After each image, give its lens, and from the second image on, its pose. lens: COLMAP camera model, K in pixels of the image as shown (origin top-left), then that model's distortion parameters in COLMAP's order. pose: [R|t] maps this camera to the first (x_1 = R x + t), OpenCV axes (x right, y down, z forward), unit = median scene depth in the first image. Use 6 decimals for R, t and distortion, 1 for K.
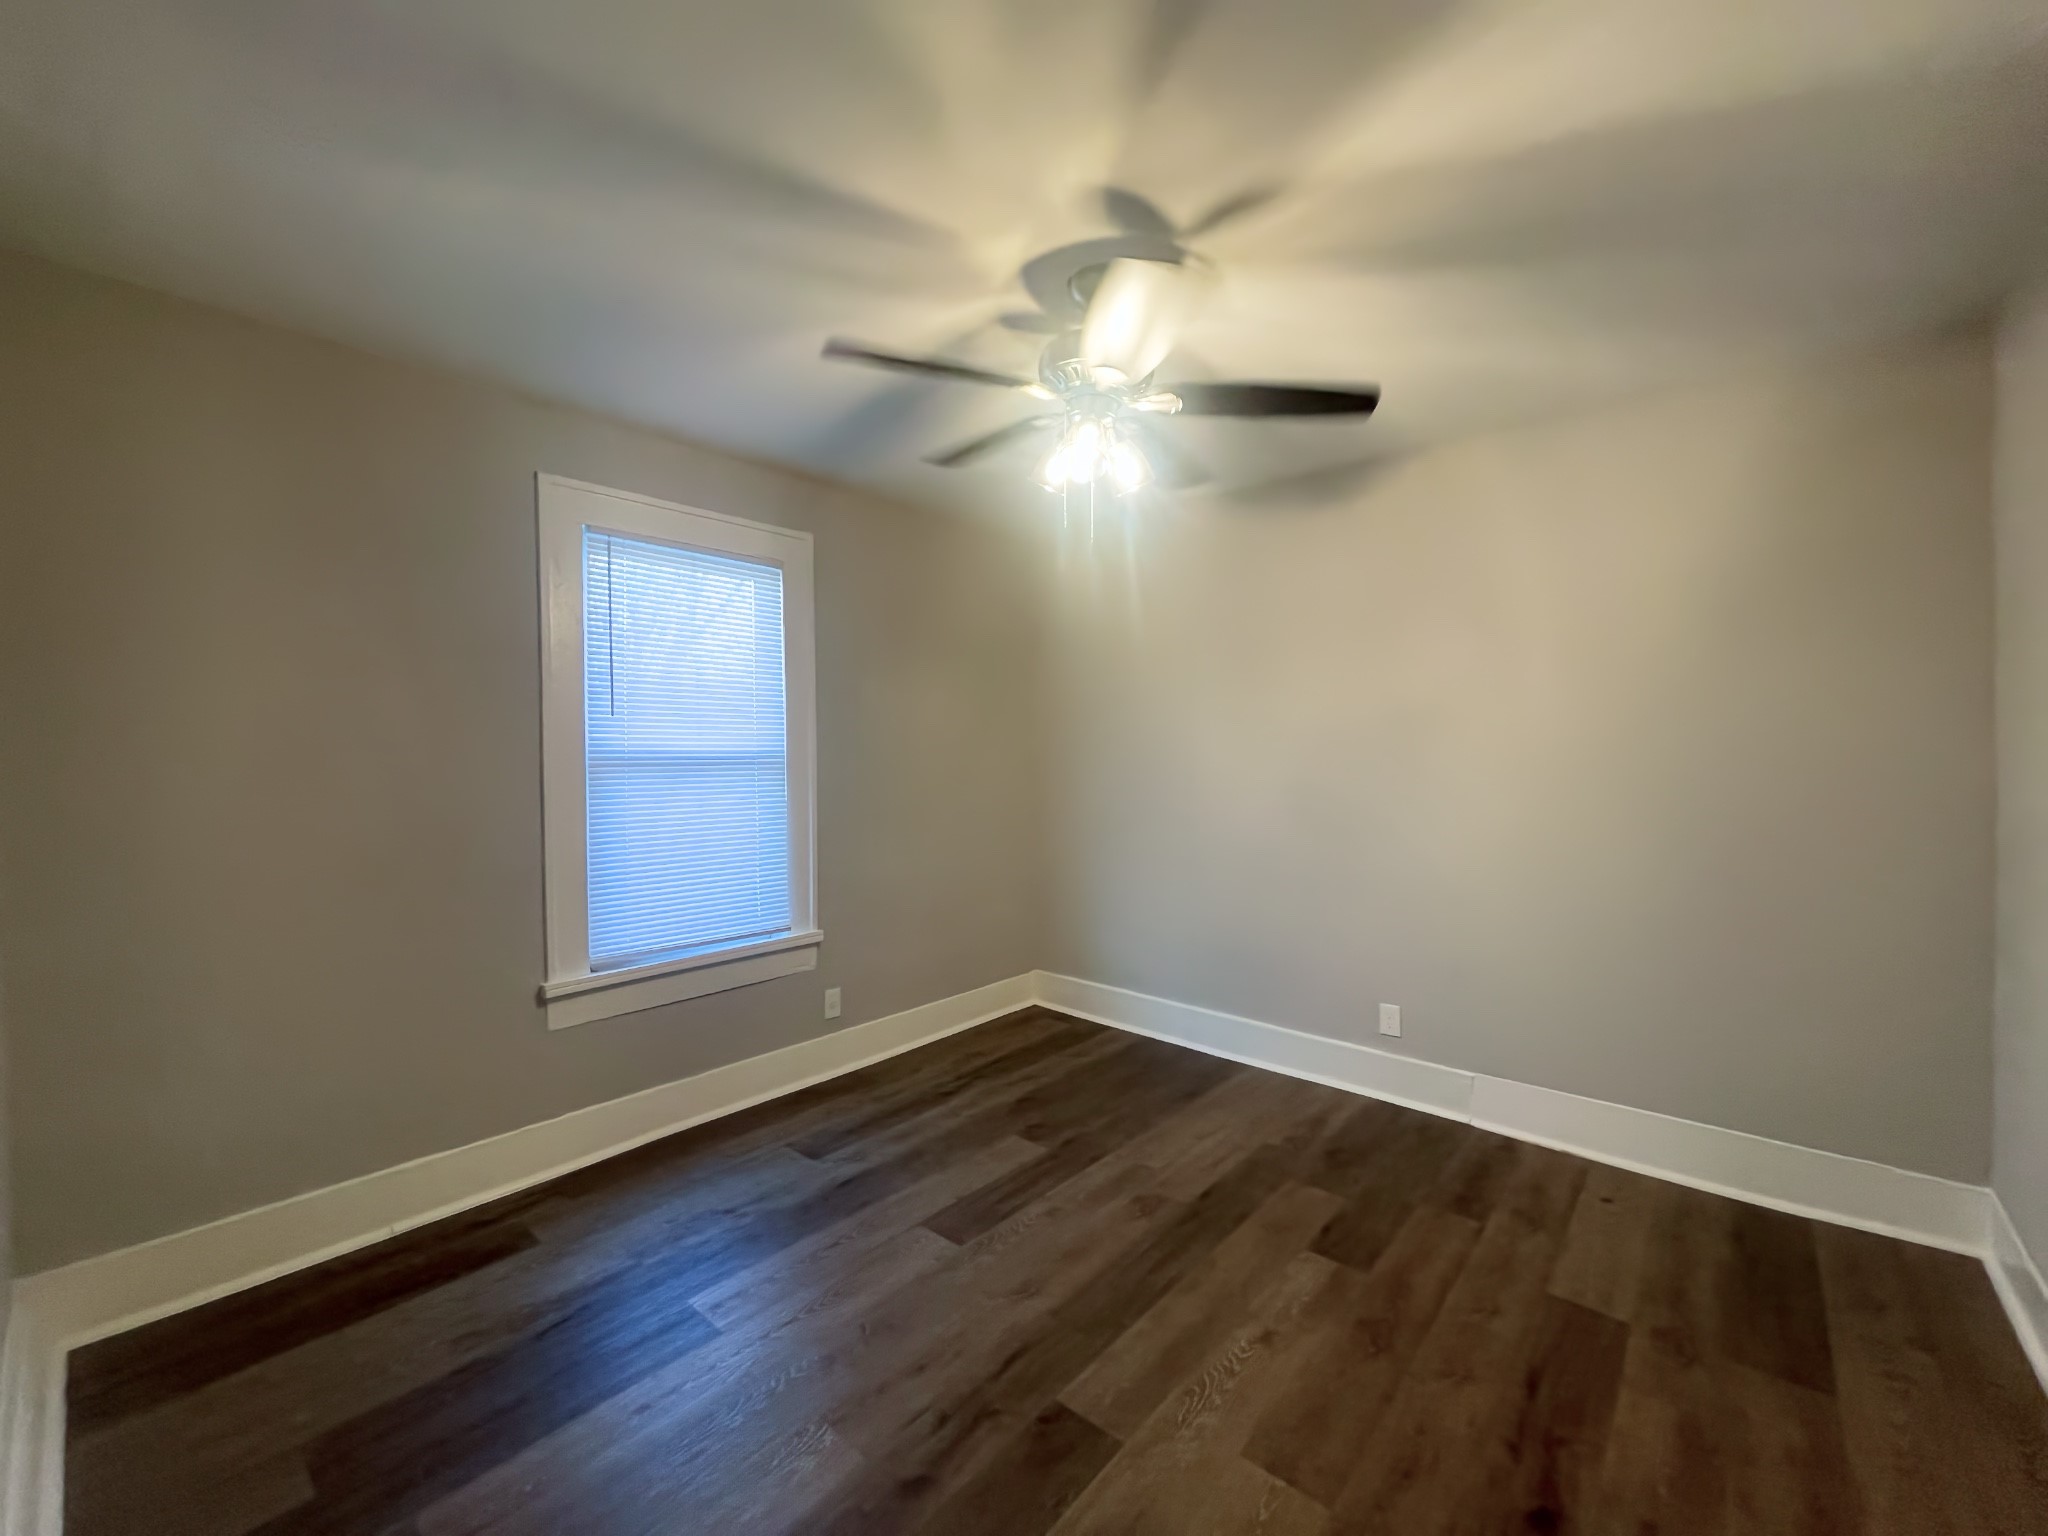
lens RADIAL K [[820.8, 0, 1024.0], [0, 820.8, 768.0], [0, 0, 1]] dist [-0.003044, -0.000435]
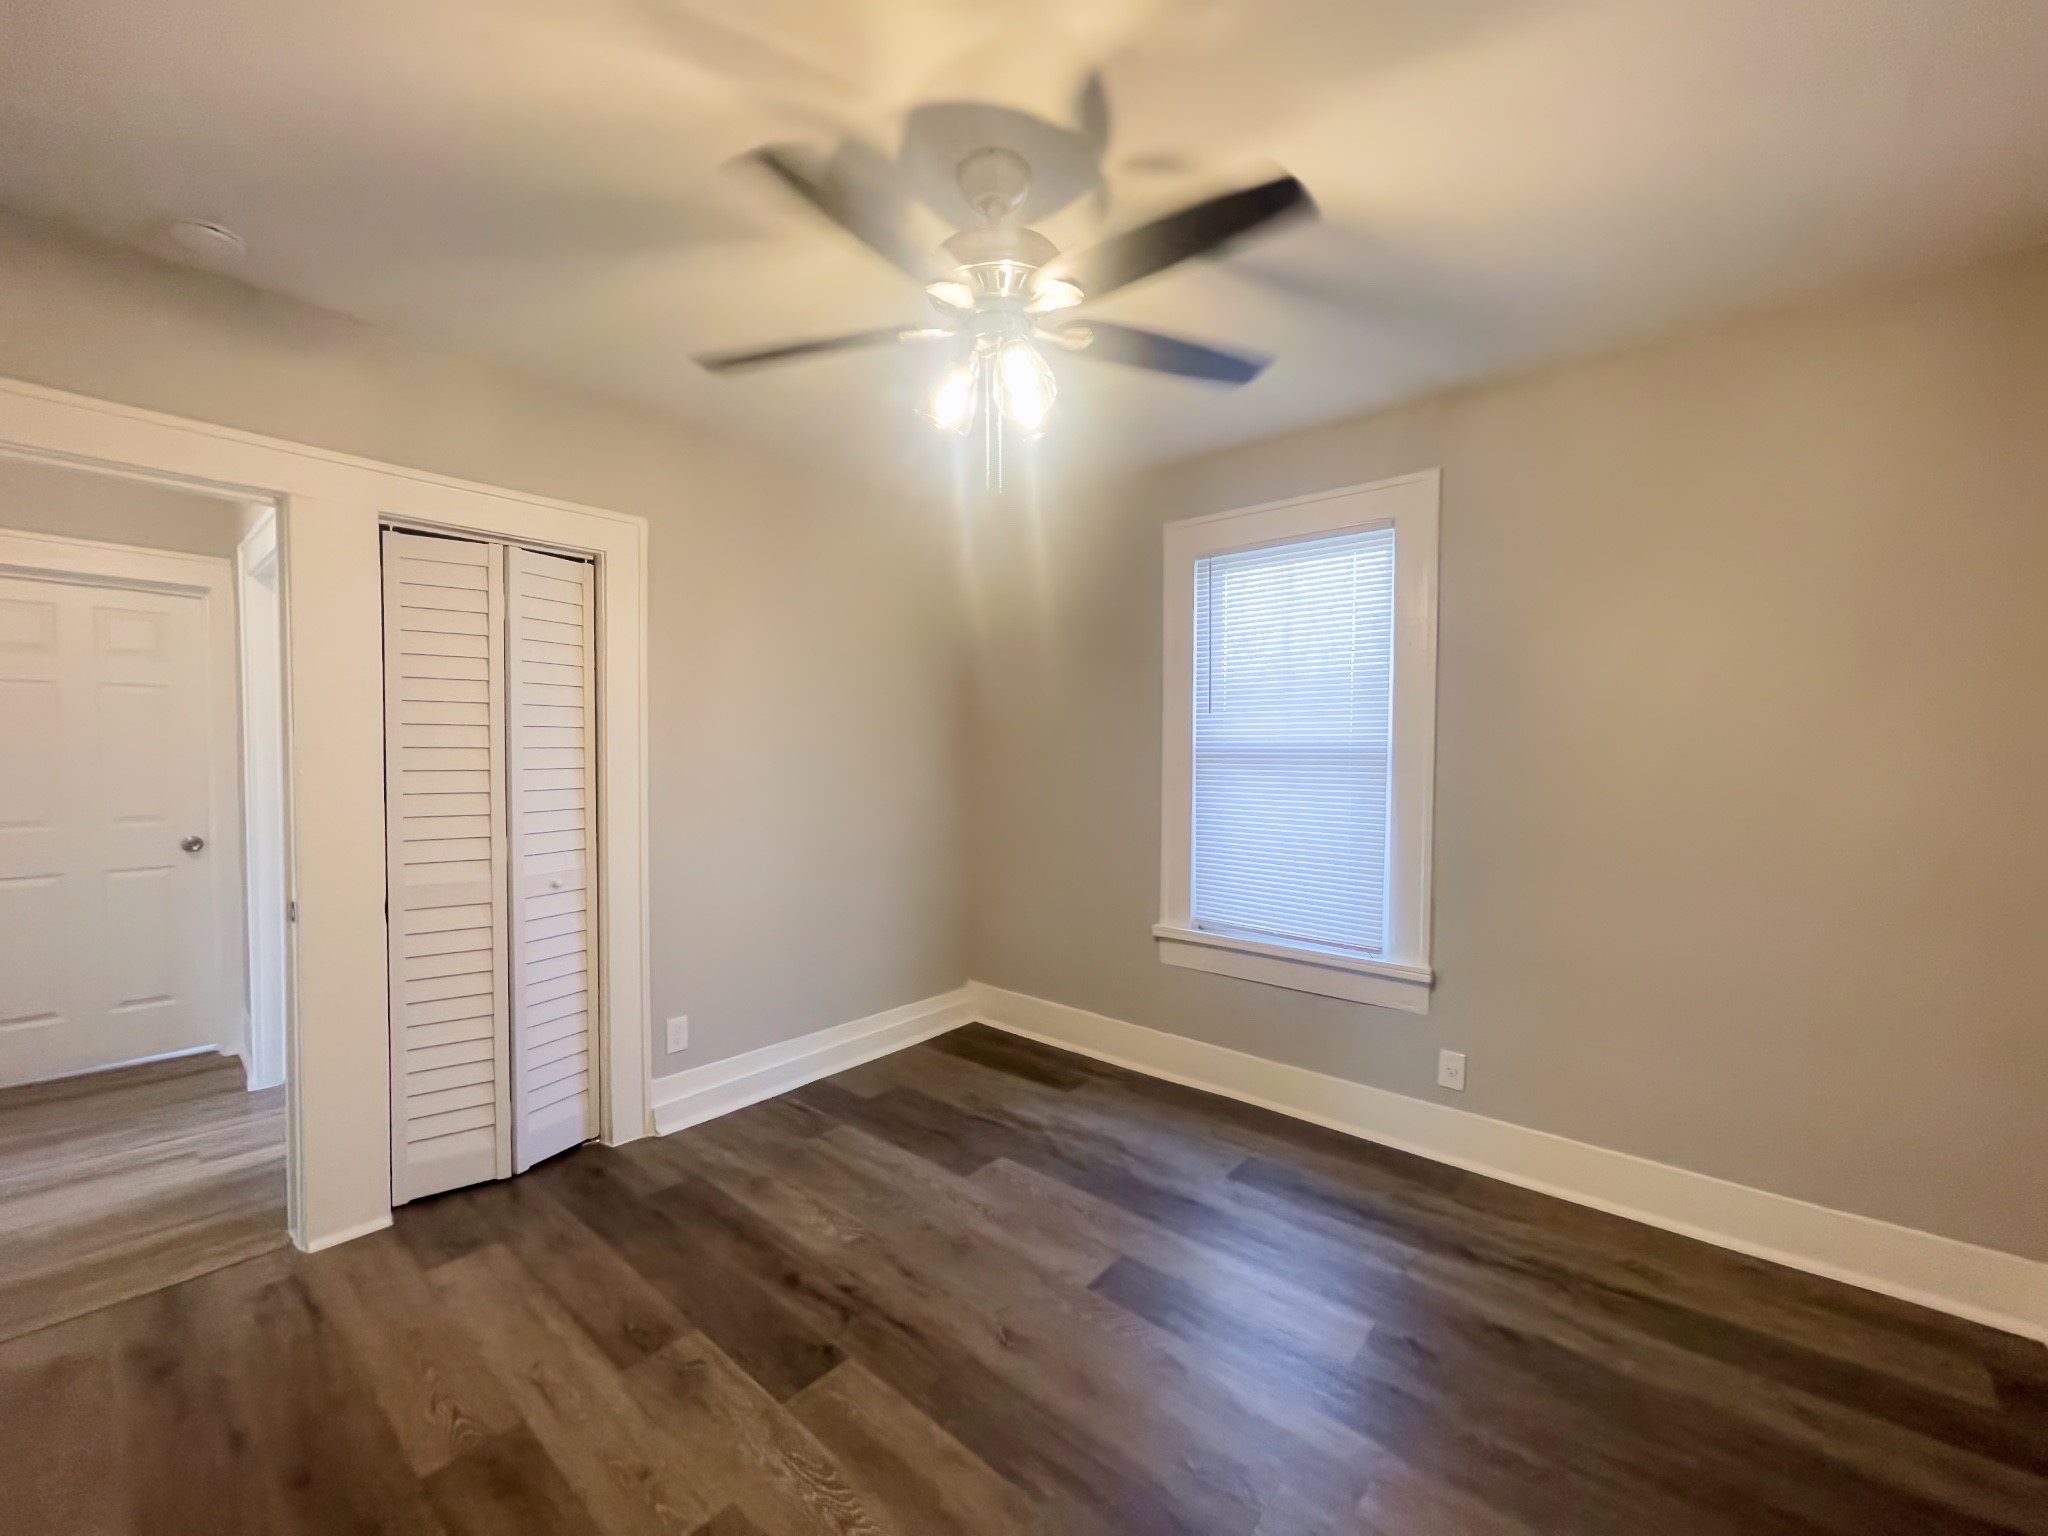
lens RADIAL K [[820.8, 0, 1024.0], [0, 820.8, 768.0], [0, 0, 1]] dist [-0.003044, -0.000435]
pose [[0.013601, 0.032872, -0.999367, 0.667932], [-0.017915, 0.999307, 0.032626, -0.019515], [0.999747, 0.017460, 0.014181, 0.742782]]
